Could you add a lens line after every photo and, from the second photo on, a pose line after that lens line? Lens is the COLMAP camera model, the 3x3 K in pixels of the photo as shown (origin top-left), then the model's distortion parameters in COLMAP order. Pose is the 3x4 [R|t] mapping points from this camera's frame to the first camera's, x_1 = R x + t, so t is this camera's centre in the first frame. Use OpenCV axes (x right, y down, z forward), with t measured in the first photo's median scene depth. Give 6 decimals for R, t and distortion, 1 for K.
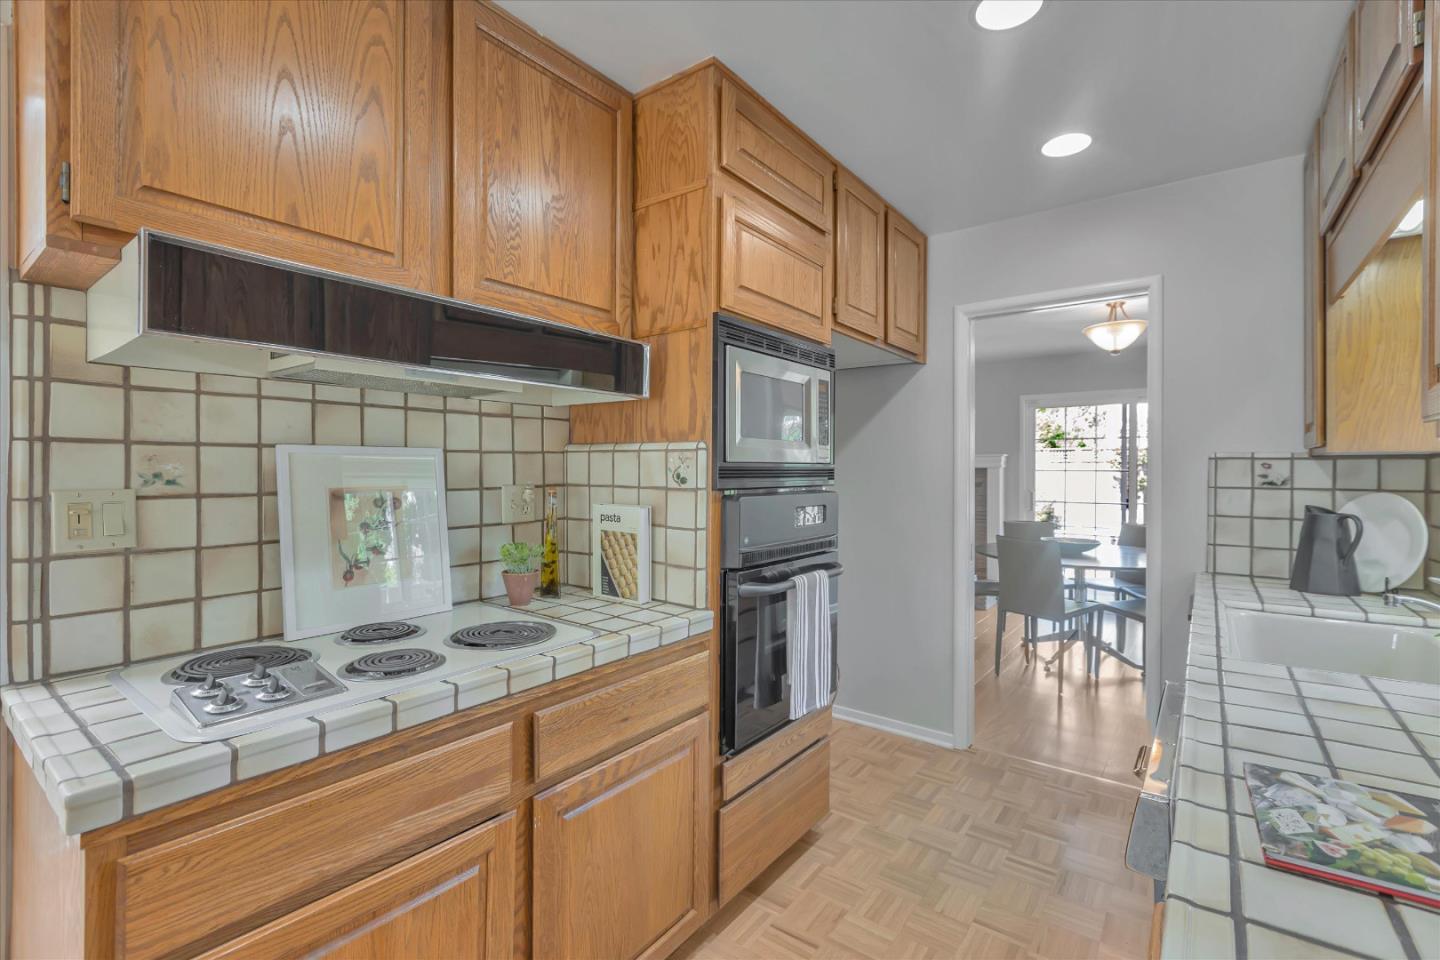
lens RADIAL K [[640.3, 0, 720.3], [0, 640.3, 471.5], [0, 0, 1]] dist [0.000944, 0.000169]
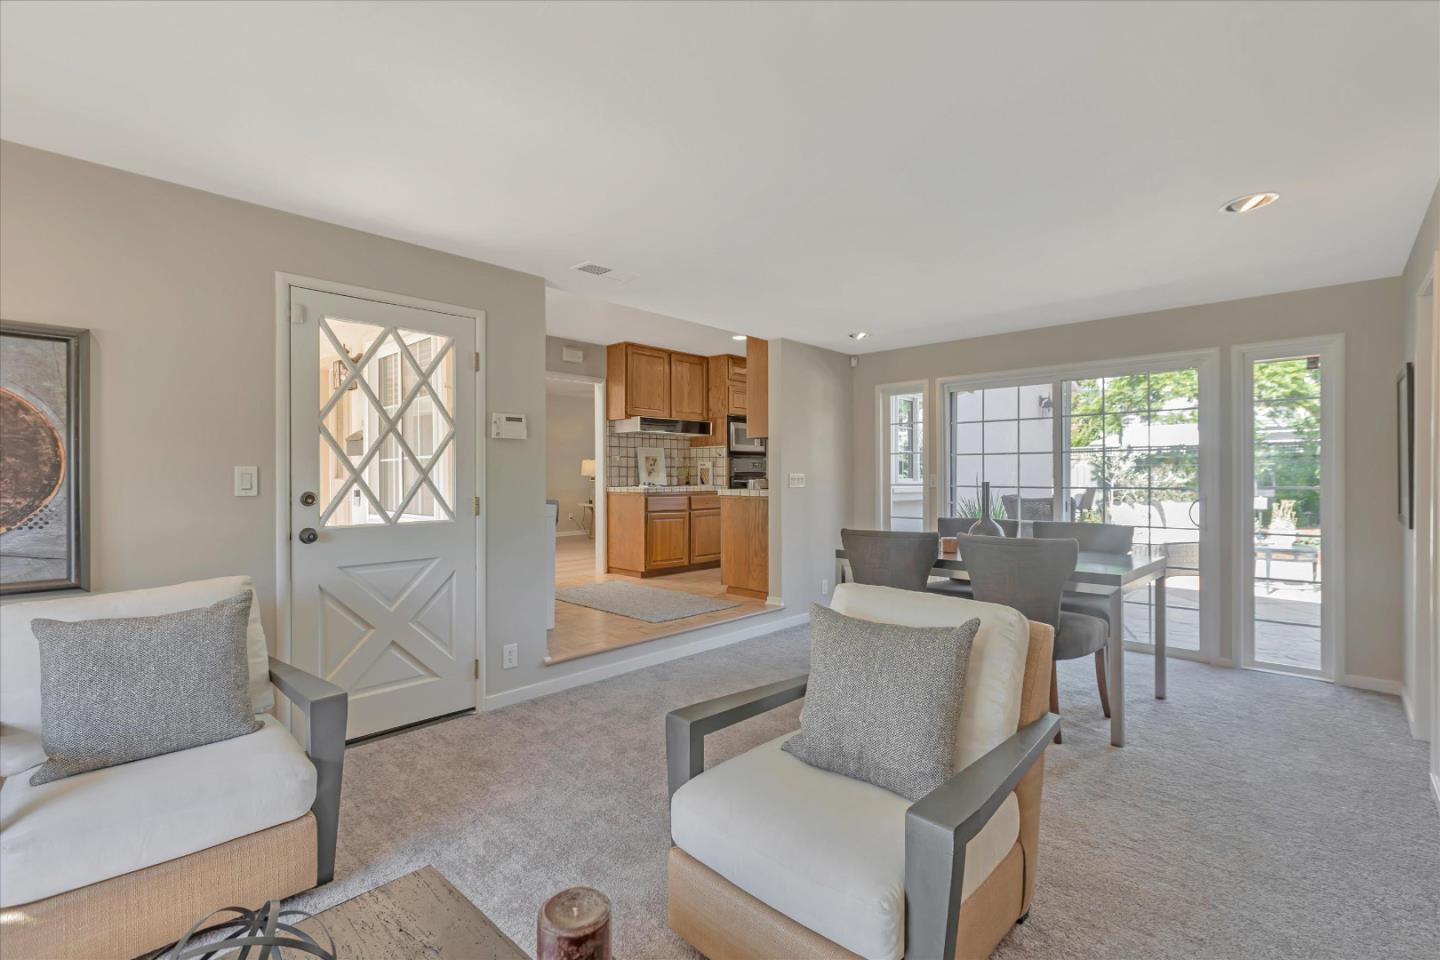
lens RADIAL K [[640.3, 0, 720.3], [0, 640.3, 471.5], [0, 0, 1]] dist [0.000944, 0.000169]
pose [[0.993611, -0.009126, -0.112490, 0.398317], [0.008405, 0.999941, -0.006884, 0.146408], [0.112546, 0.005895, 0.993629, -3.044682]]
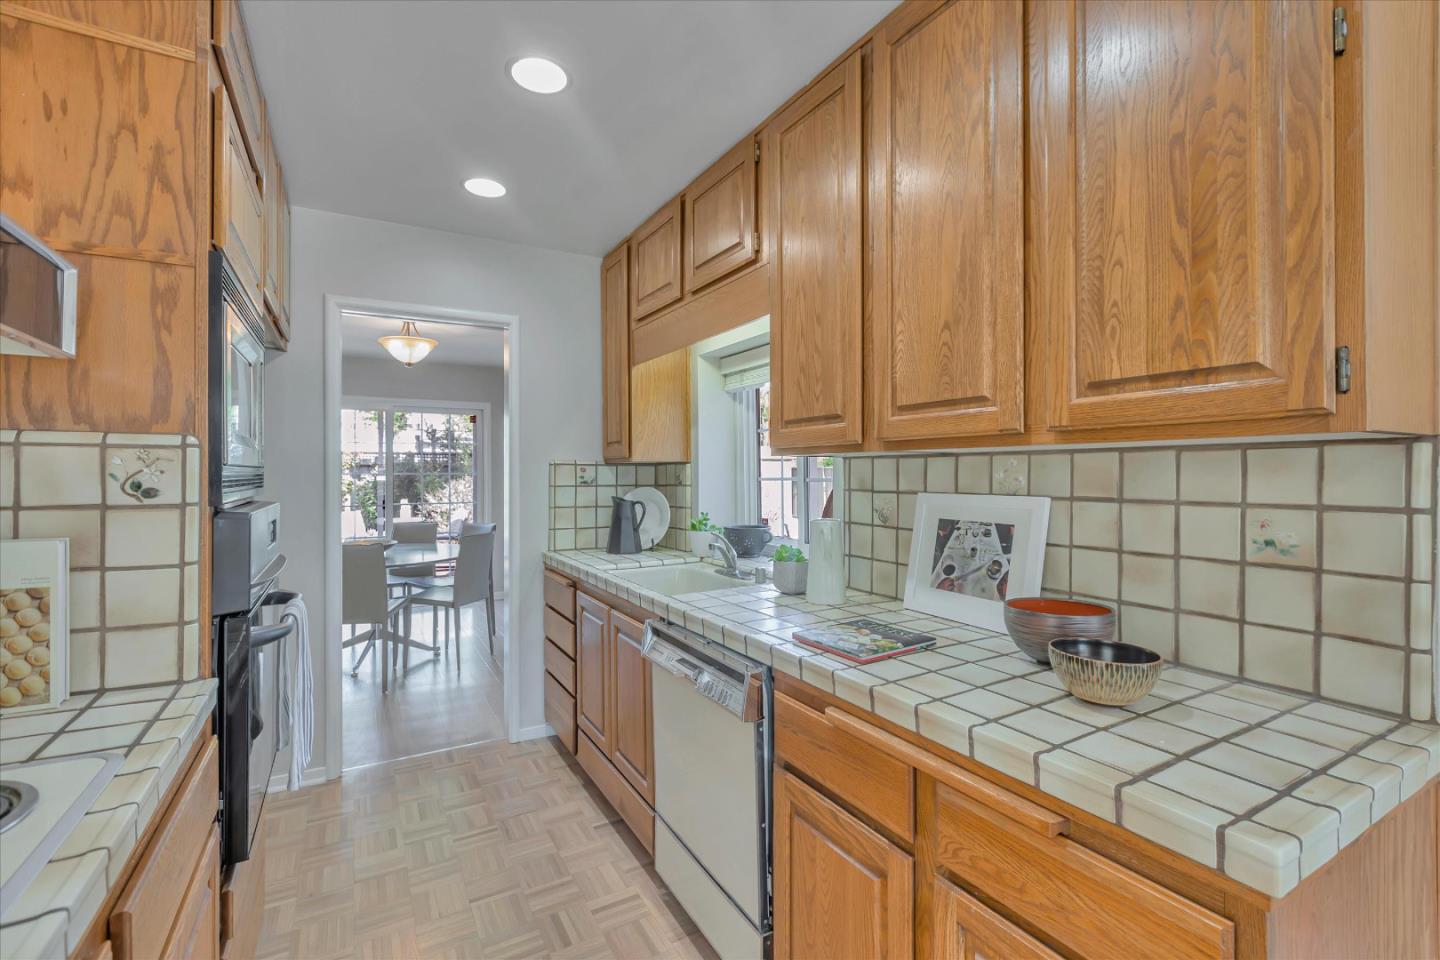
lens RADIAL K [[647.3, 0, 718.1], [0, 647.3, 473.5], [0, 0, 1]] dist [0.001252, 0.000308]
pose [[0.393161, -0.004923, 0.919457, -0.429001], [0.006799, 0.999974, 0.002446, -0.003332], [-0.919445, 0.005290, 0.393184, 0.207368]]
